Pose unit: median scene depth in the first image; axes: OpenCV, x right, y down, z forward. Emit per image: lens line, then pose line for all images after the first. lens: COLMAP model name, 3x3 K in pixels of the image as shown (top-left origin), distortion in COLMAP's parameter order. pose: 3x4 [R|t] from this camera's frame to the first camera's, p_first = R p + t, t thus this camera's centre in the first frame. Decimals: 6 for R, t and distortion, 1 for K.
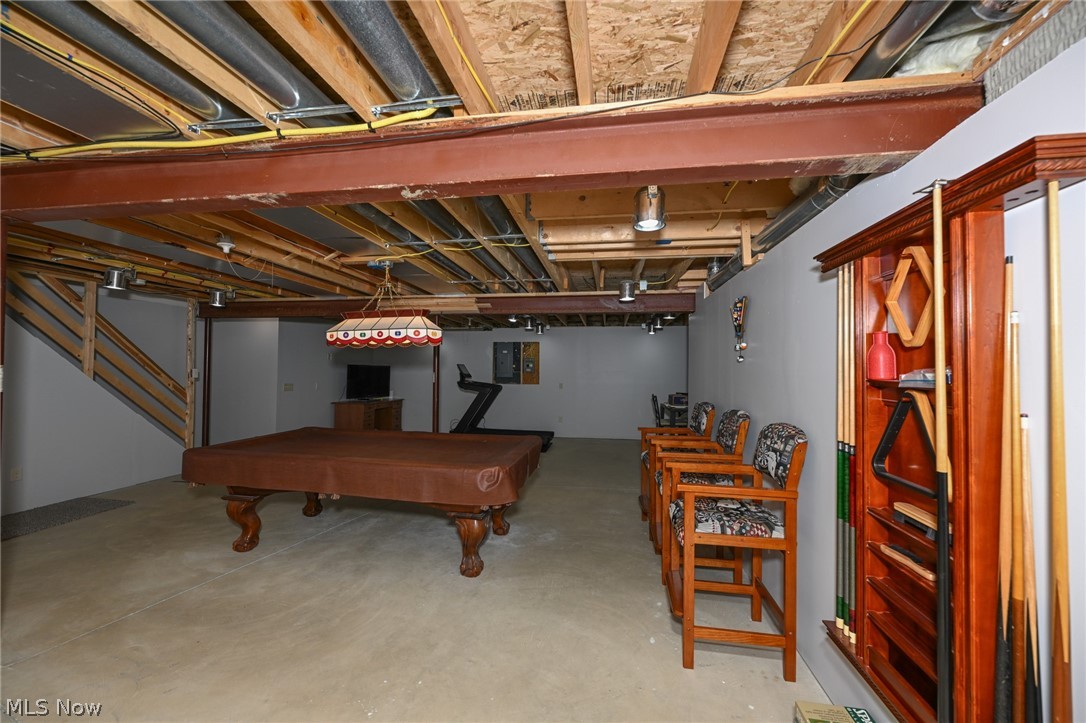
lens RADIAL K [[434.5, 0, 539.9], [0, 434.5, 361.7], [0, 0, 1]] dist [-0.008215, 0.000052]
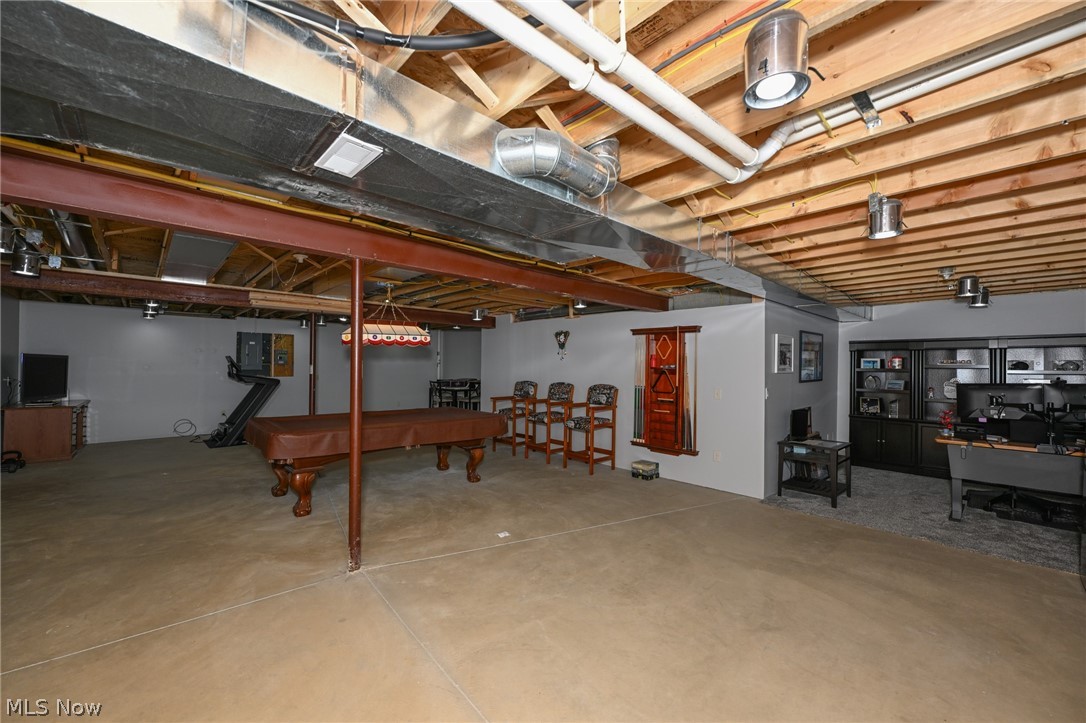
lens RADIAL K [[434.5, 0, 542.2], [0, 434.5, 362.4], [0, 0, 1]] dist [-0.008215, 0.000052]
pose [[0.615031, 0.001850, 0.788501, -1.147486], [-0.019584, 0.999725, 0.012930, -0.012587], [-0.788259, -0.023394, 0.614898, -0.230675]]
